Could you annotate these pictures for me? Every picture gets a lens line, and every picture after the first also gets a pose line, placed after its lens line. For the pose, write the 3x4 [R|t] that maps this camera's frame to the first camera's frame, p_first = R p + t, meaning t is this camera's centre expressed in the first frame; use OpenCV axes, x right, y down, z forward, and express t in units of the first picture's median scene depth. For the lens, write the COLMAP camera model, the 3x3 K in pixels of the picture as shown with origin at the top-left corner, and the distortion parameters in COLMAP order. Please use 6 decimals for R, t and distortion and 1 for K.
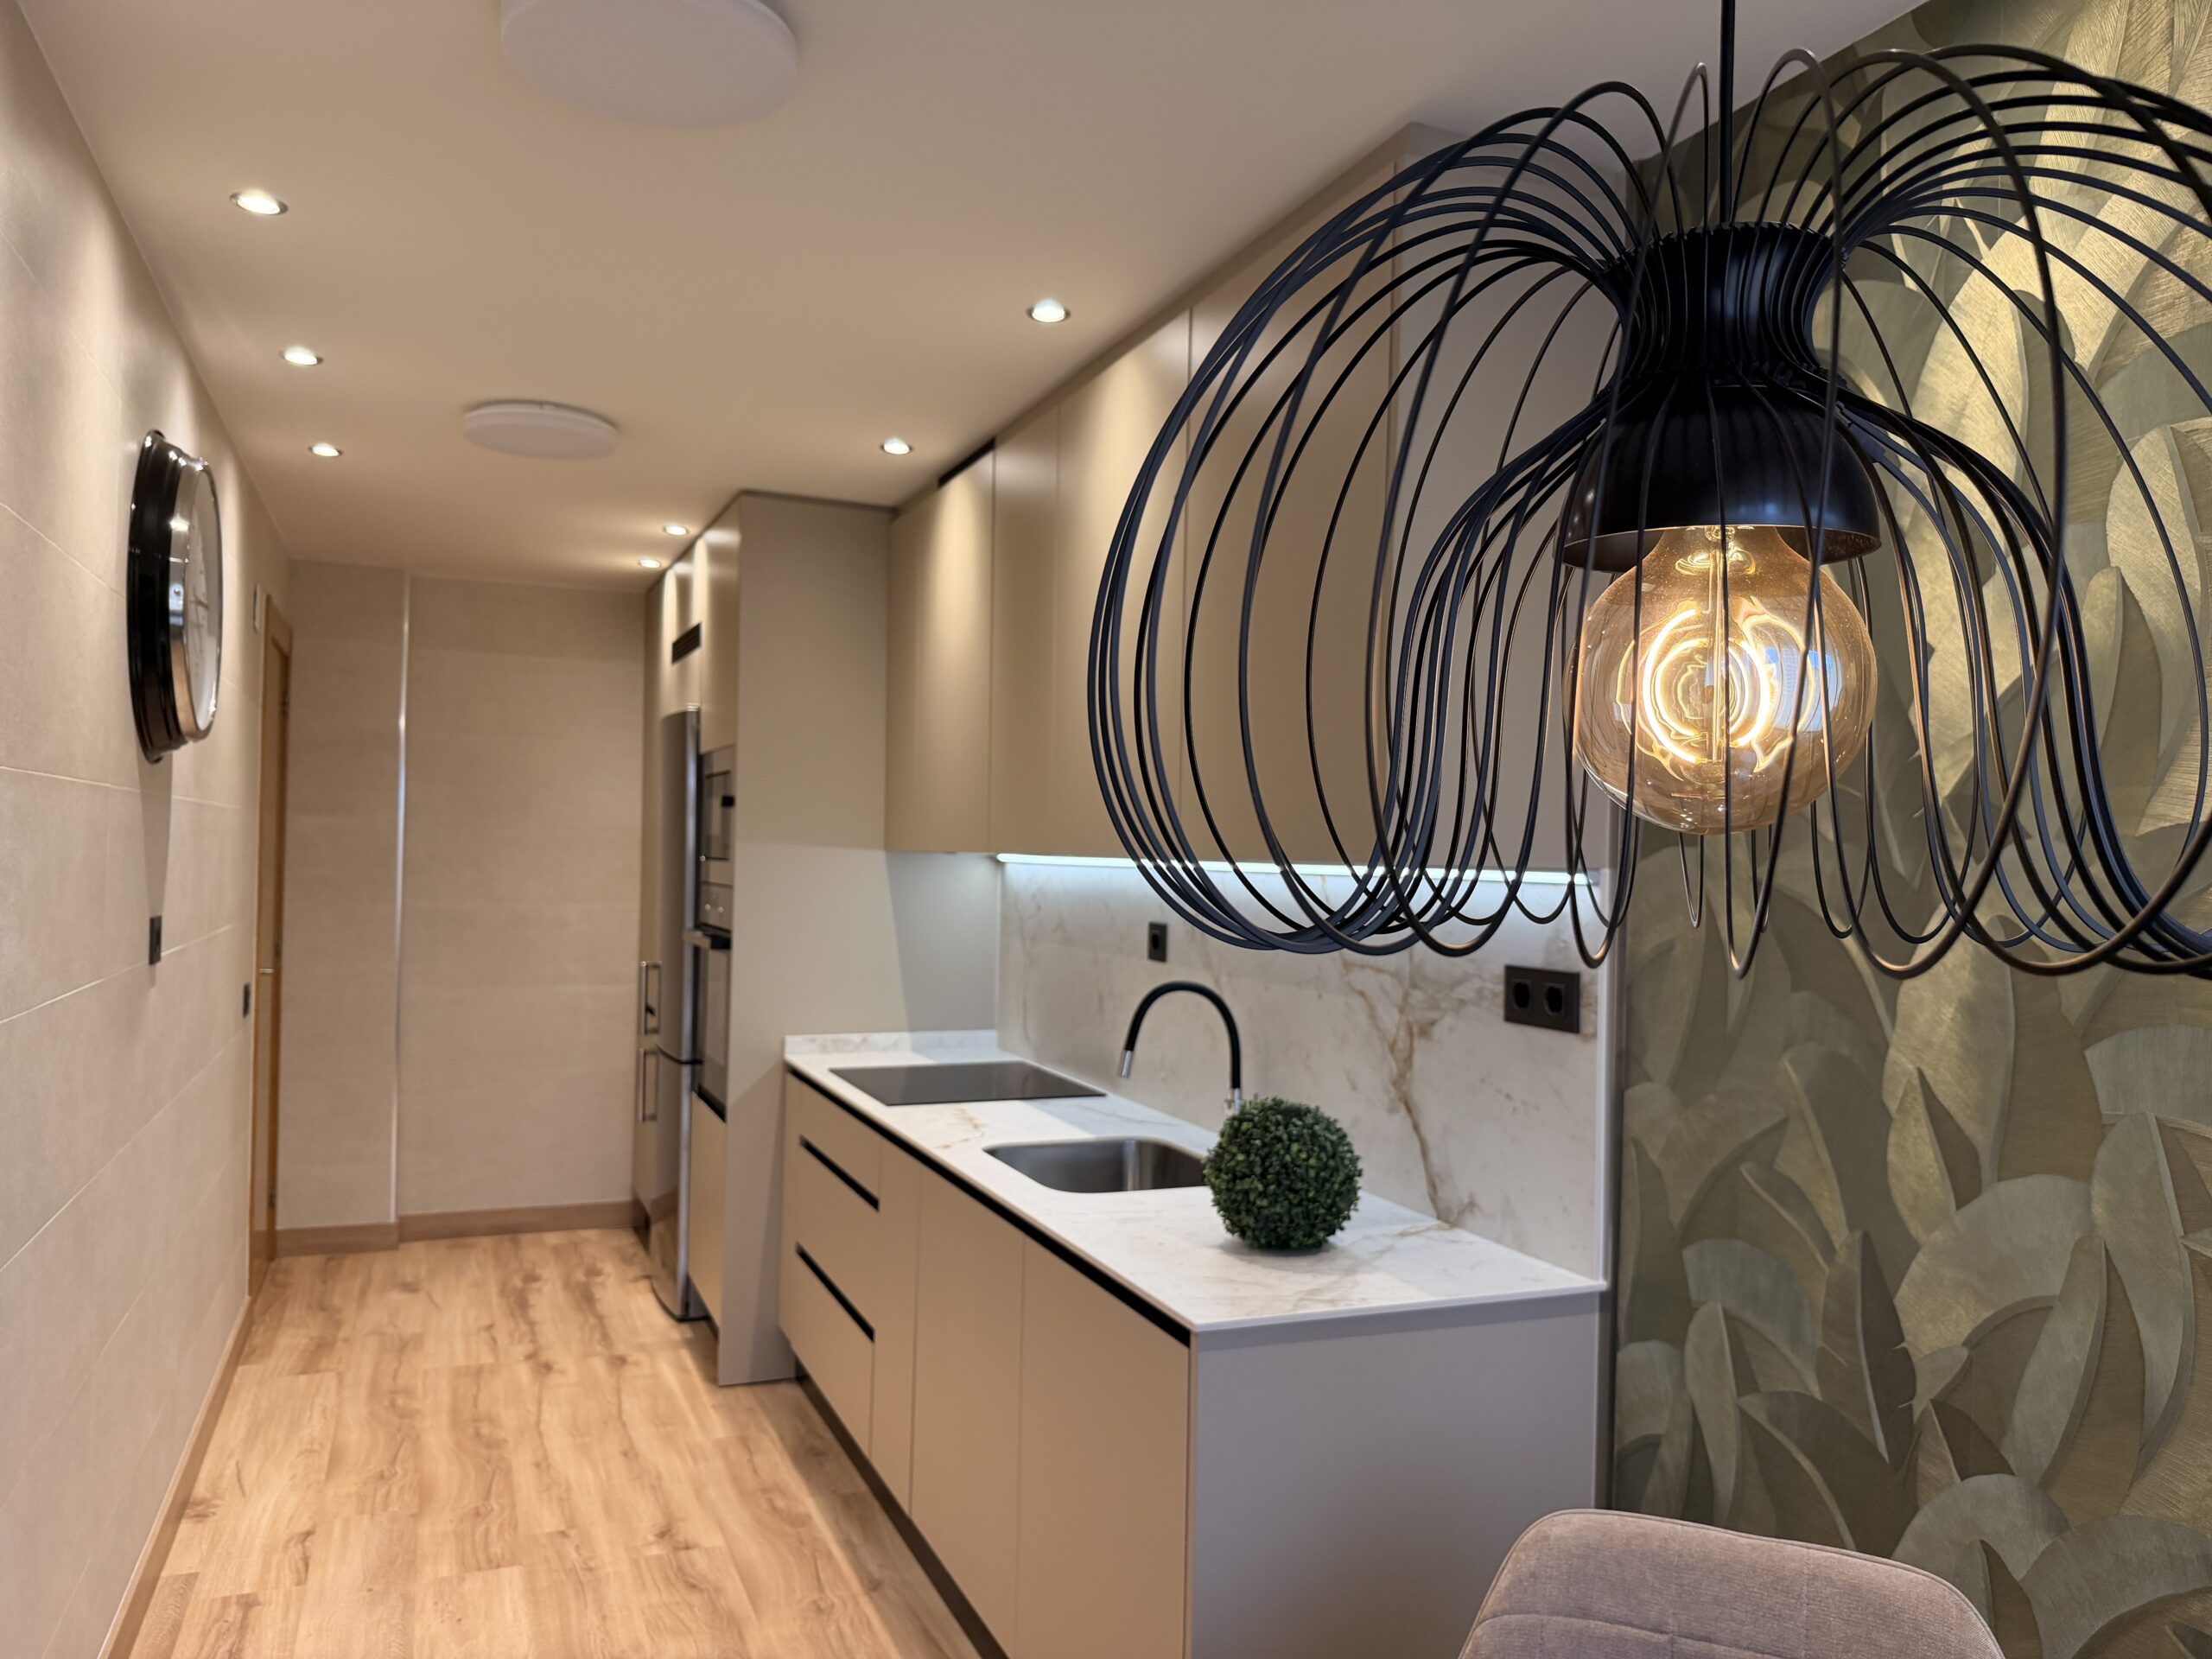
lens RADIAL K [[1566.6, 0, 1102.8], [0, 1566.6, 827.4], [0, 0, 1]] dist [0.041359, -0.064049]
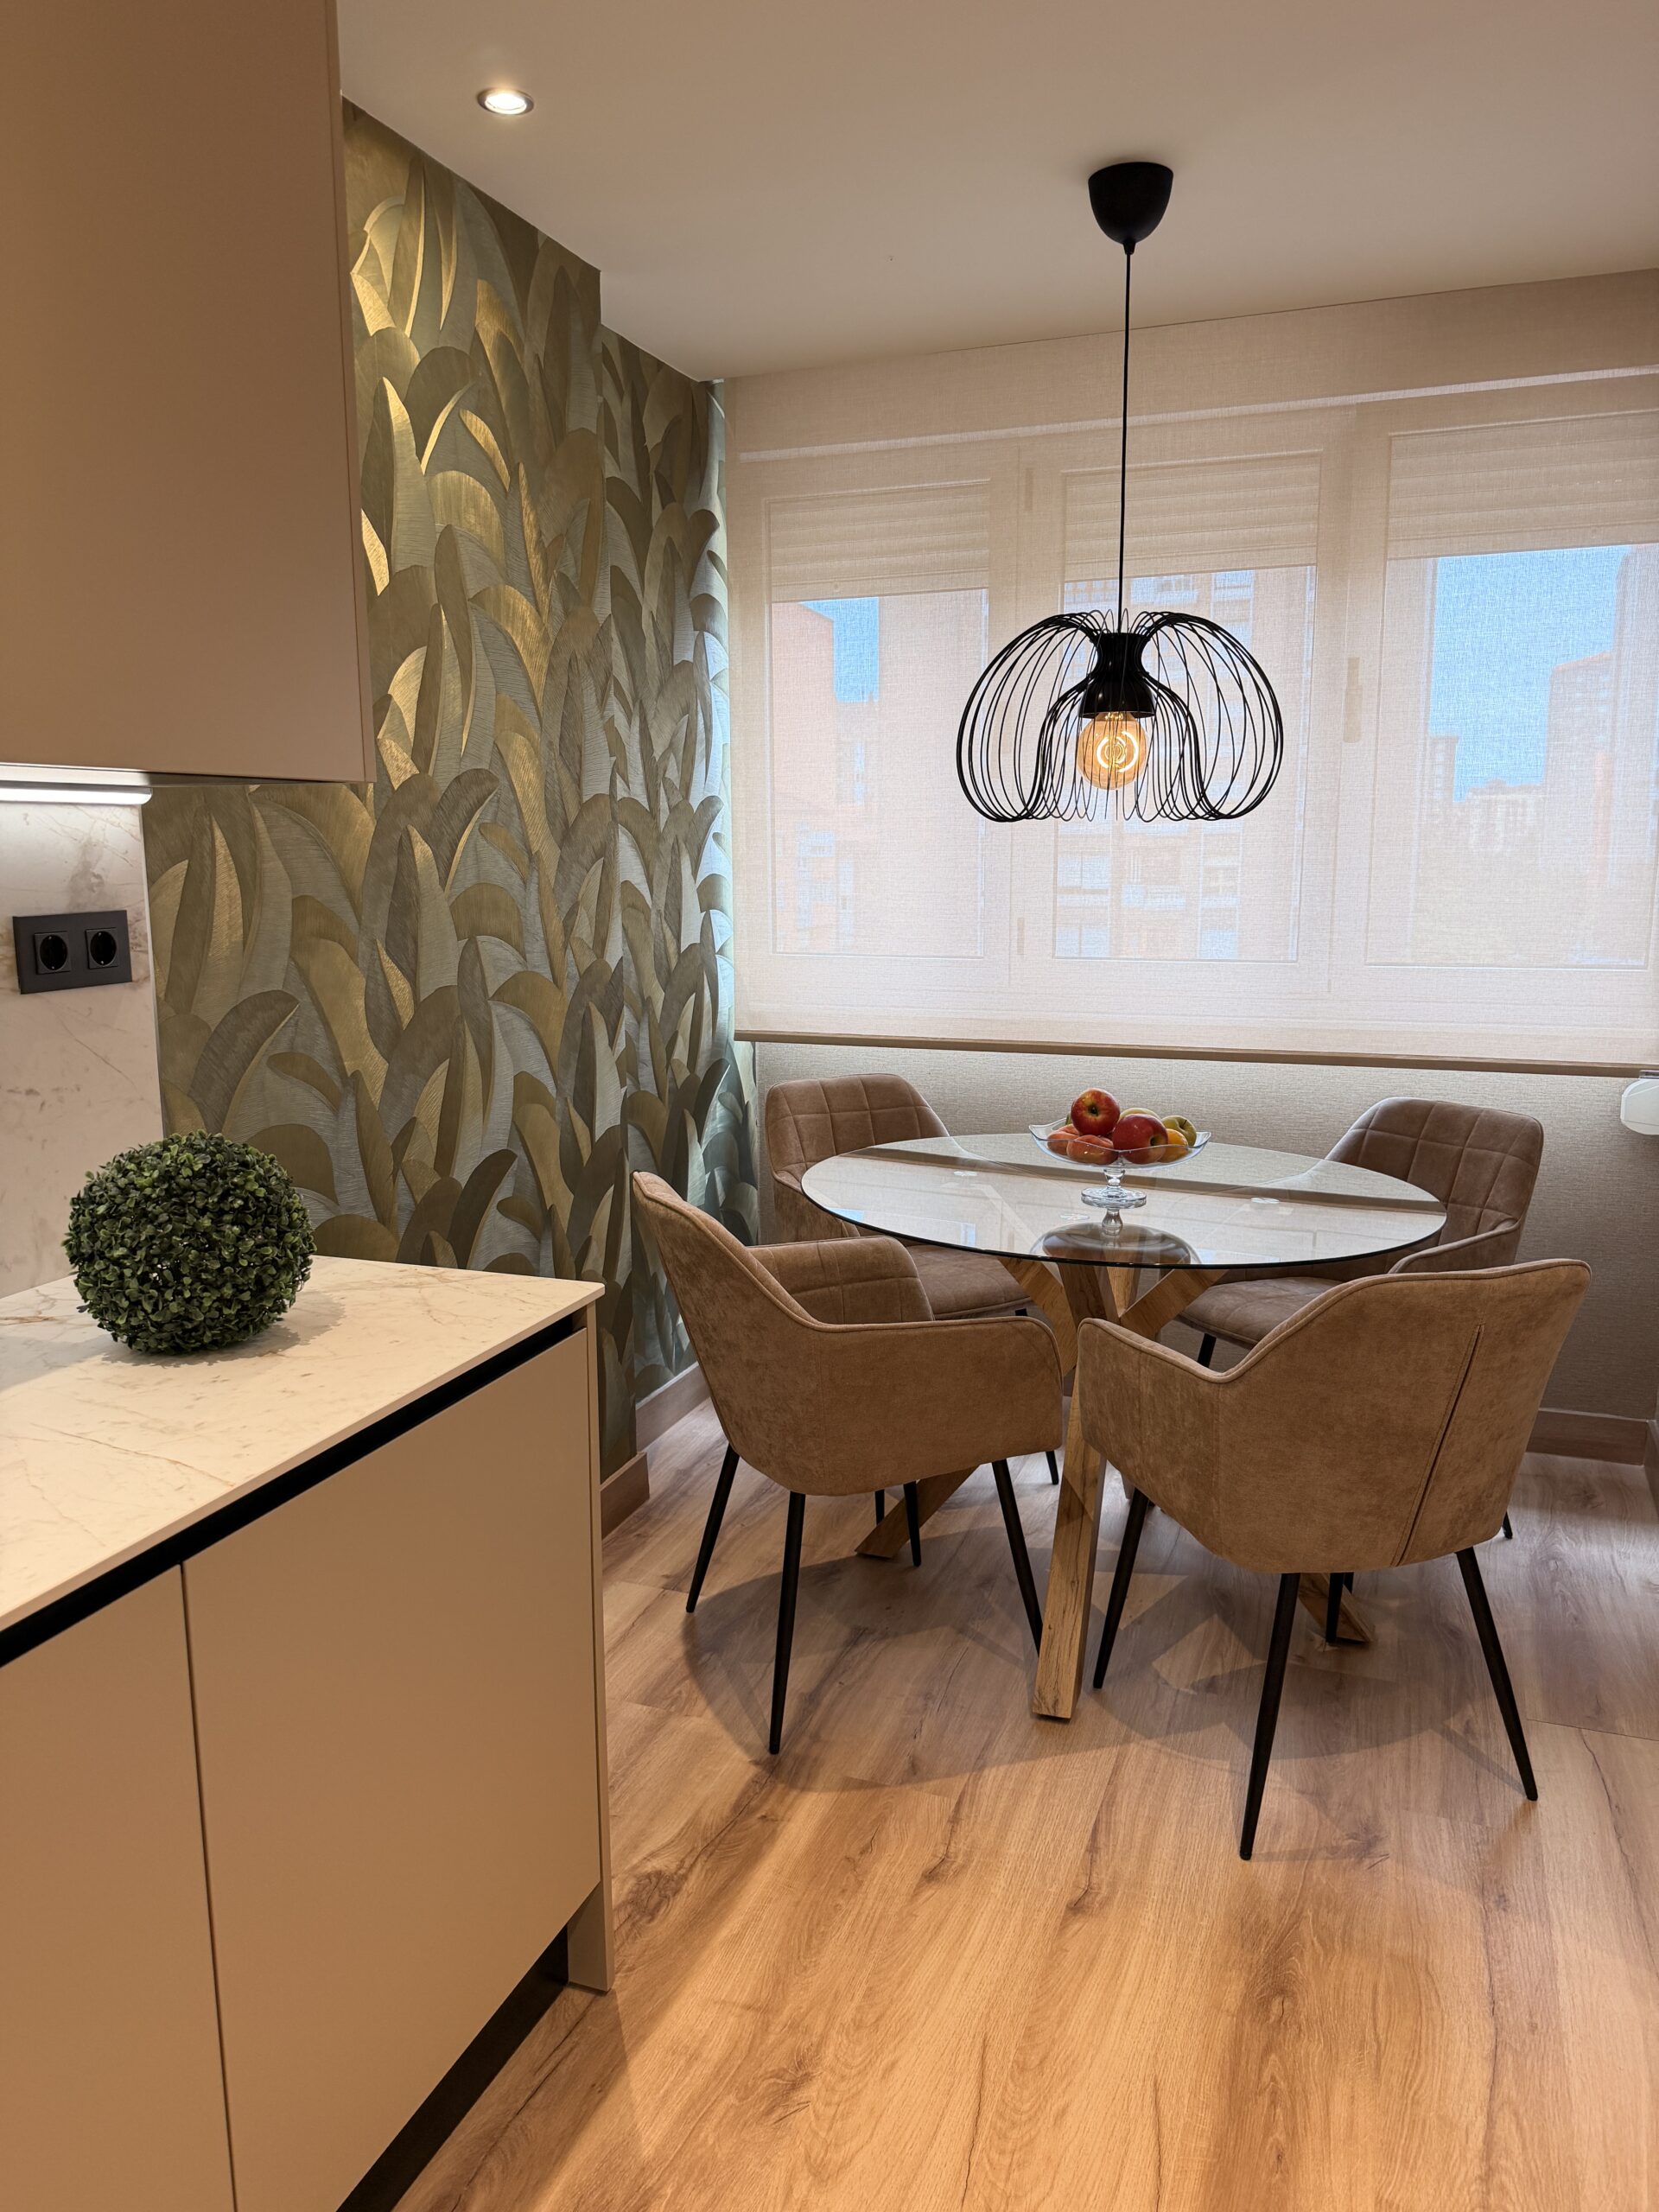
lens RADIAL K [[1566.6, 0, 833.5], [0, 1566.6, 1107.5], [0, 0, 1]] dist [0.041359, -0.064049]
pose [[-0.730103, -0.131968, 0.670473, -0.426750], [-0.024389, 0.985582, 0.167432, 0.033651], [-0.682902, 0.105890, -0.722795, 1.029854]]
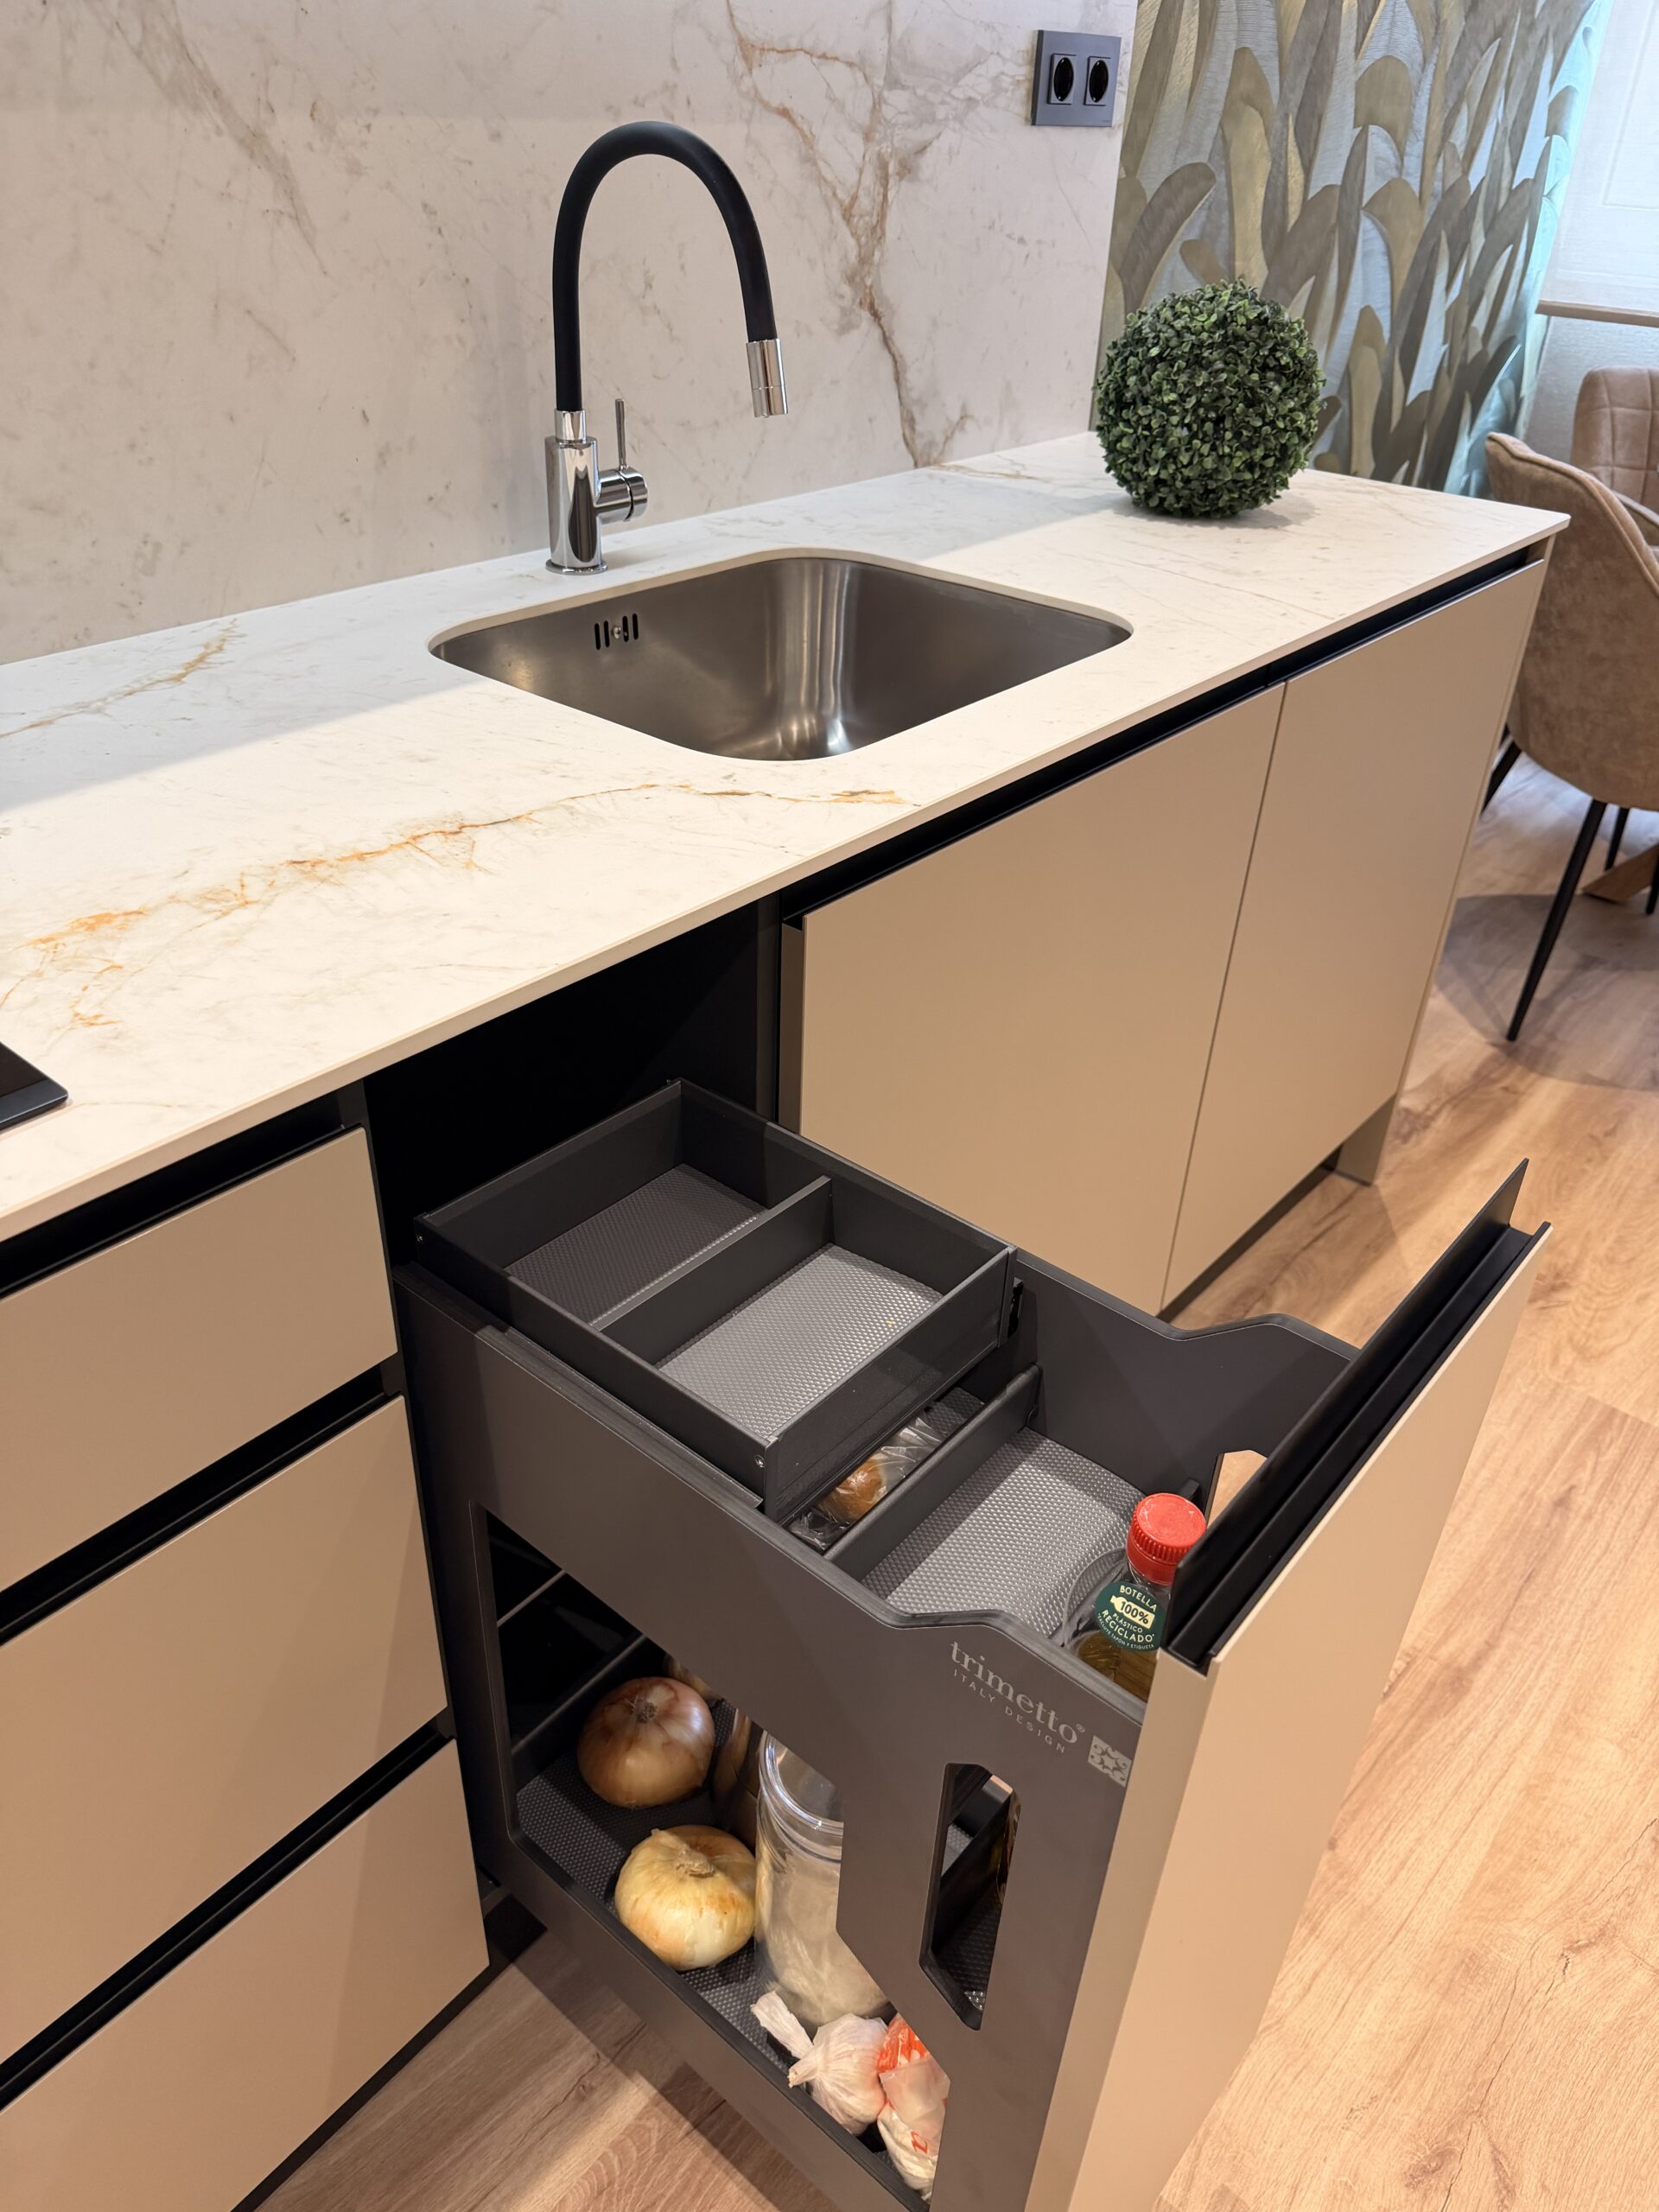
lens RADIAL K [[1566.6, 0, 824.7], [0, 1566.6, 1112.4], [0, 0, 1]] dist [0.041359, -0.064049]
pose [[-0.455925, -0.514321, 0.726366, -0.371305], [-0.061783, 0.832445, 0.550653, 0.086829], [-0.887871, 0.206179, -0.411308, 1.186933]]
